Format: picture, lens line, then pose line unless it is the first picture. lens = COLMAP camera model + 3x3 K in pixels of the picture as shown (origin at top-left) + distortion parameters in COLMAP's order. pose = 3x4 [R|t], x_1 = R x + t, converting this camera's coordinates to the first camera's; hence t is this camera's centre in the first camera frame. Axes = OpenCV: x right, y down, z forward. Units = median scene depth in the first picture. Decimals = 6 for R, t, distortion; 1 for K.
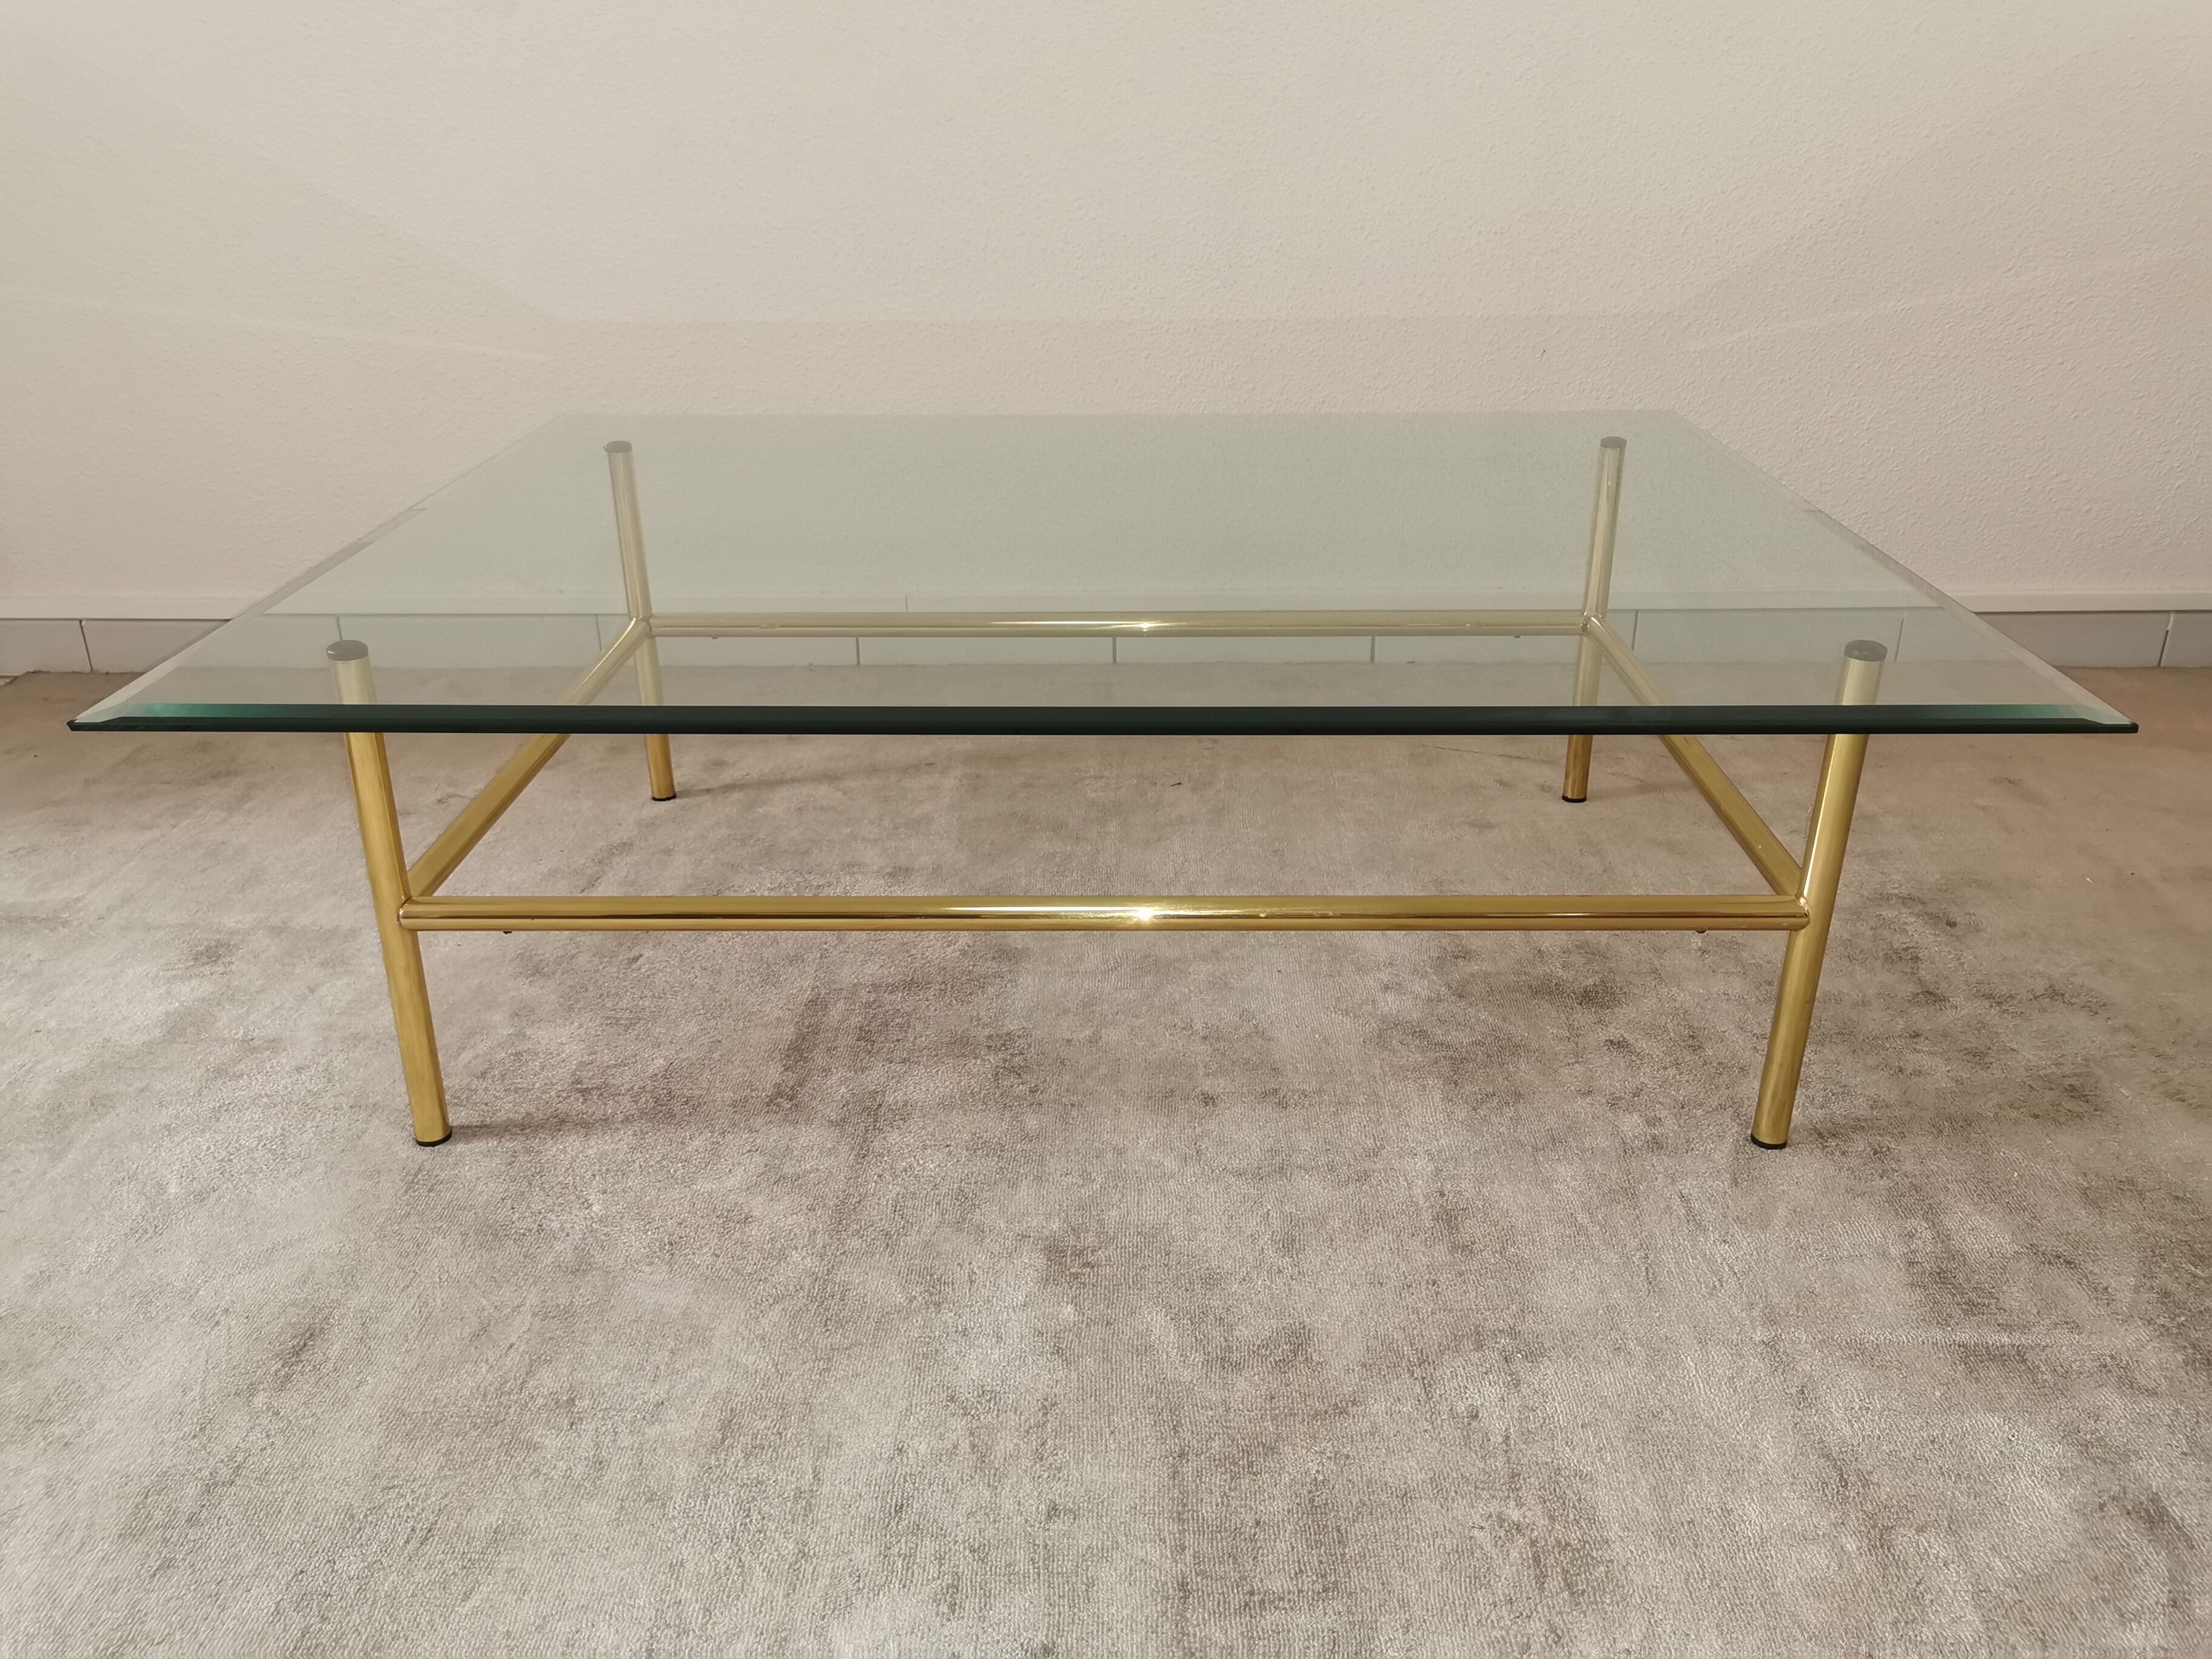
lens RADIAL K [[1755.0, 0, 1136.6], [0, 1755.0, 844.1], [0, 0, 1]] dist [0.026361, -0.000210]
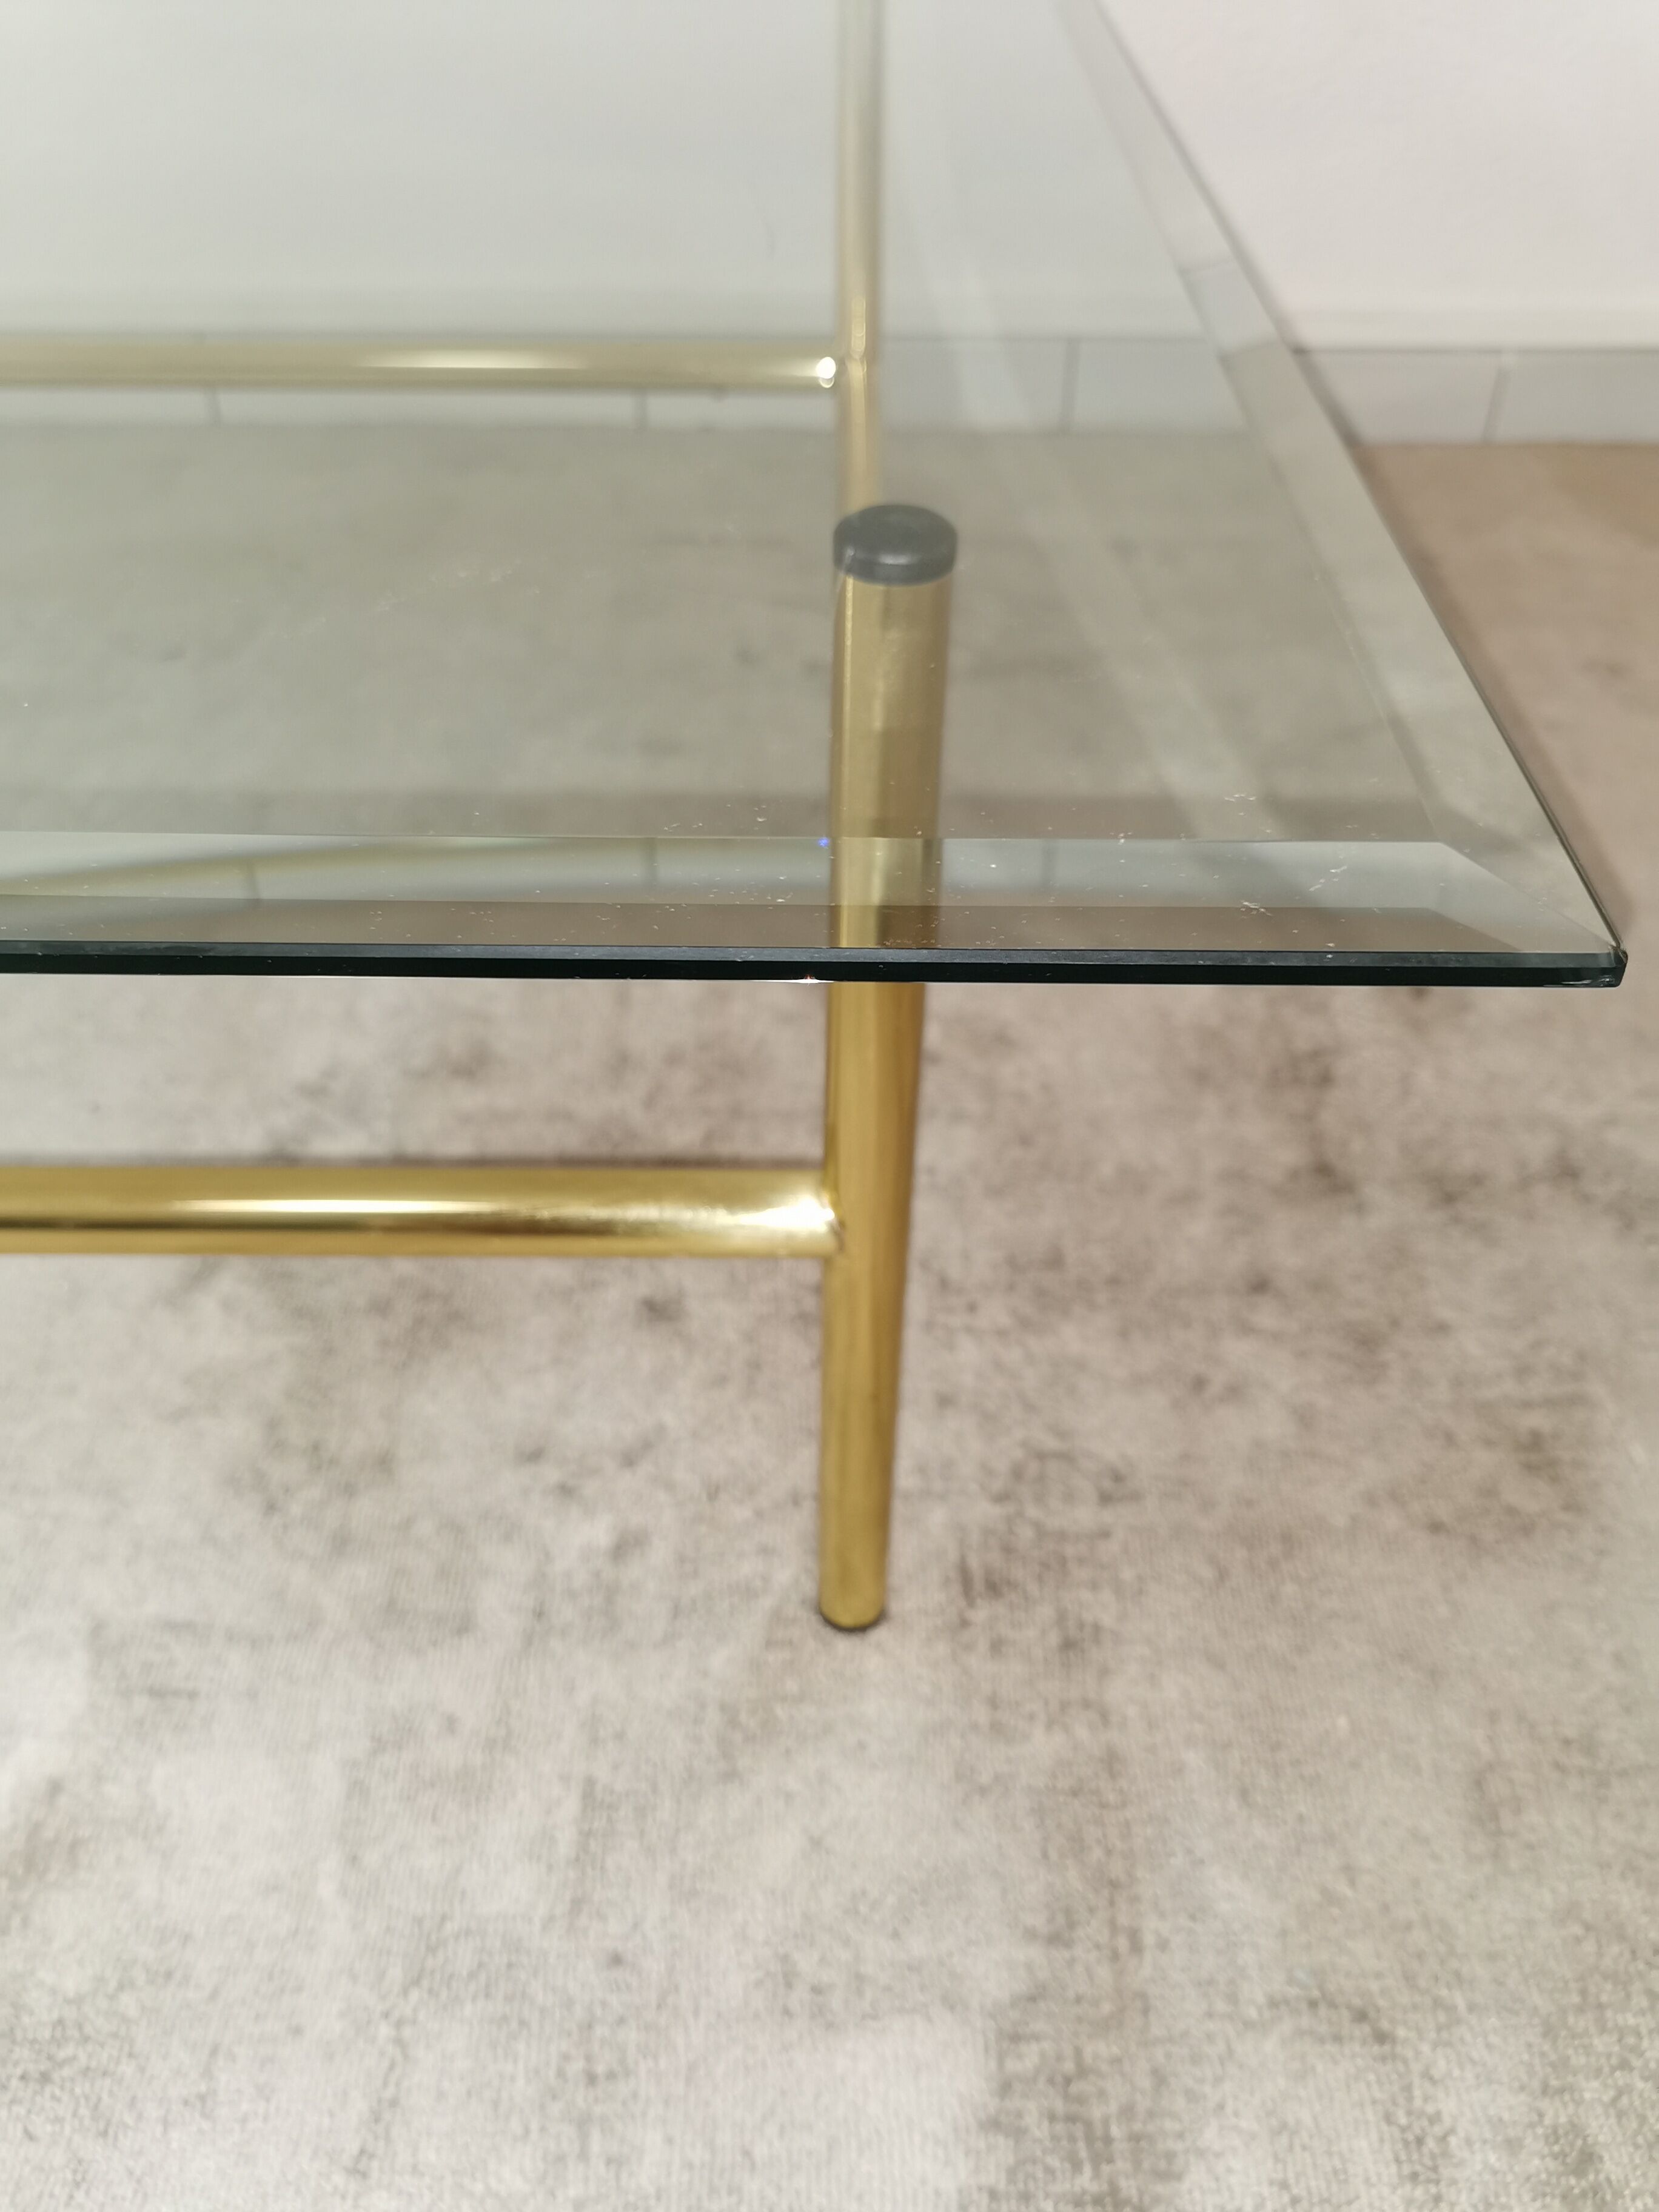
lens RADIAL K [[1755.0, 0, 872.4], [0, 1755.0, 1149.6], [0, 0, 1]] dist [0.026361, -0.000210]
pose [[0.999932, 0.001618, 0.011527, 0.353277], [-0.005080, 0.951655, 0.307127, -0.087683], [-0.010473, -0.307165, 0.951599, 0.585215]]
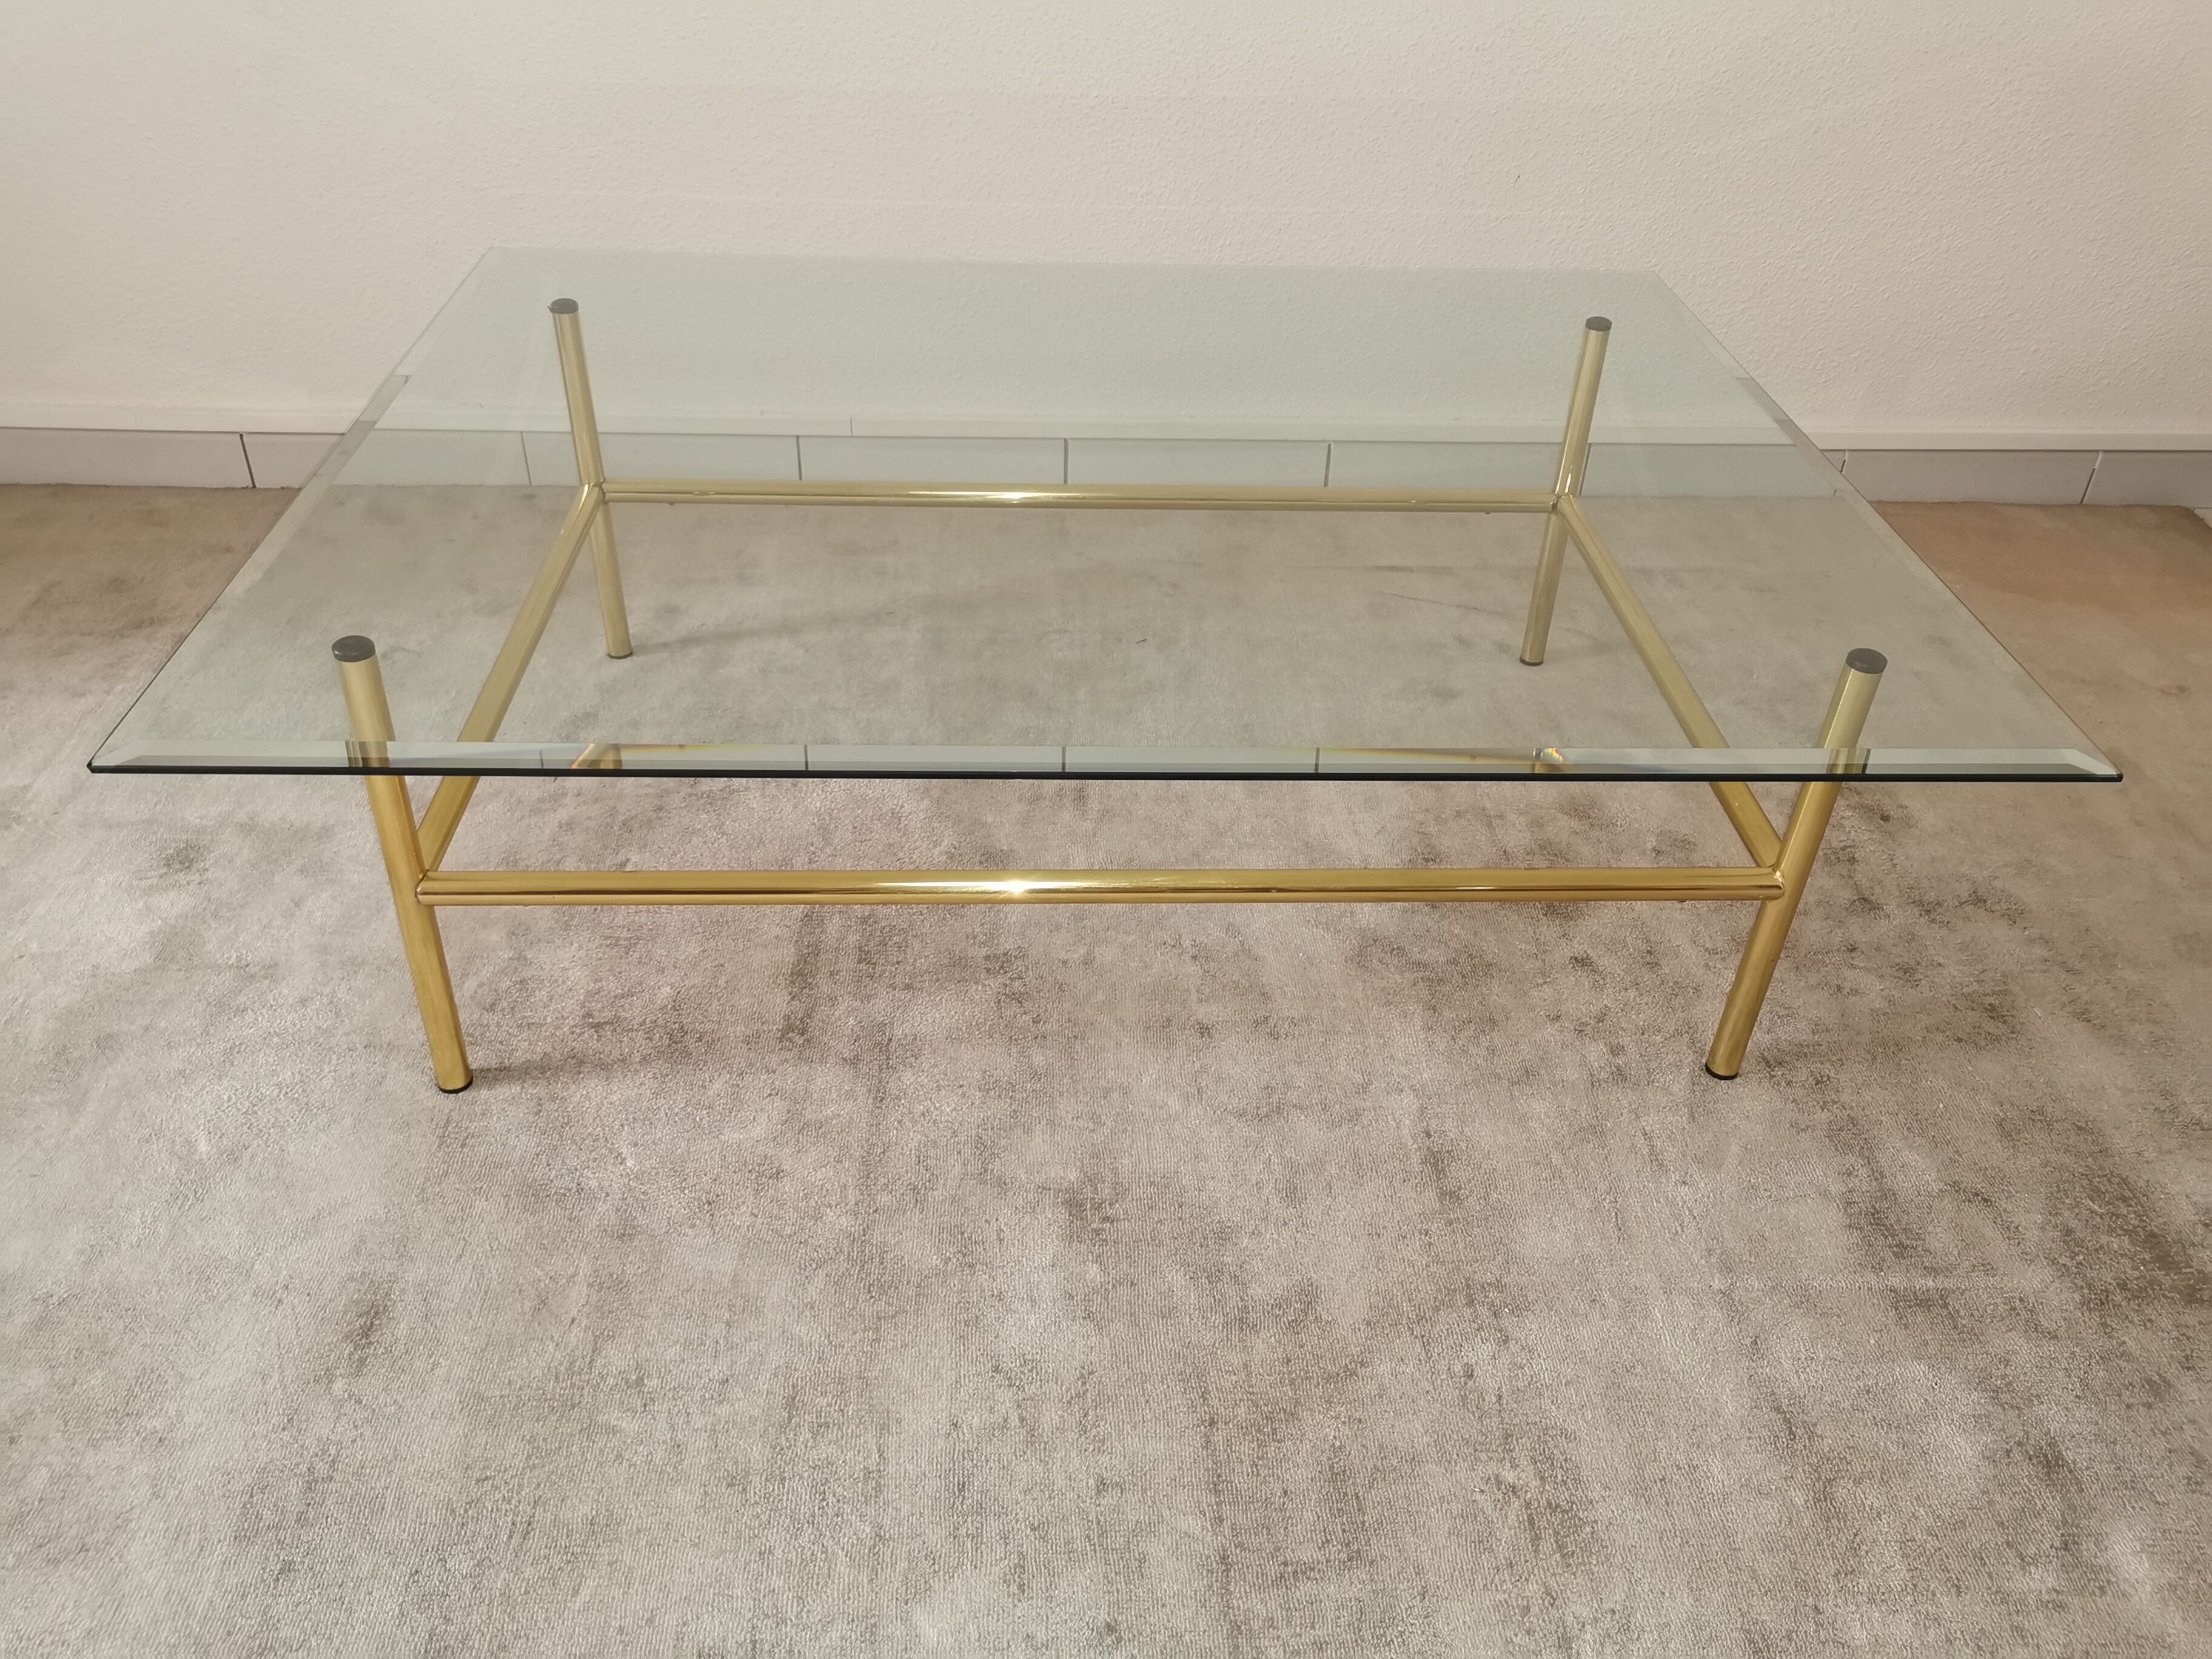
lens RADIAL K [[1755.0, 0, 1143.0], [0, 1755.0, 845.9], [0, 0, 1]] dist [0.026361, -0.000210]
pose [[0.997020, -0.003544, 0.077063, -0.078120], [-0.011992, 0.979679, 0.200211, -0.176592], [-0.076207, -0.200538, 0.976717, -0.002817]]
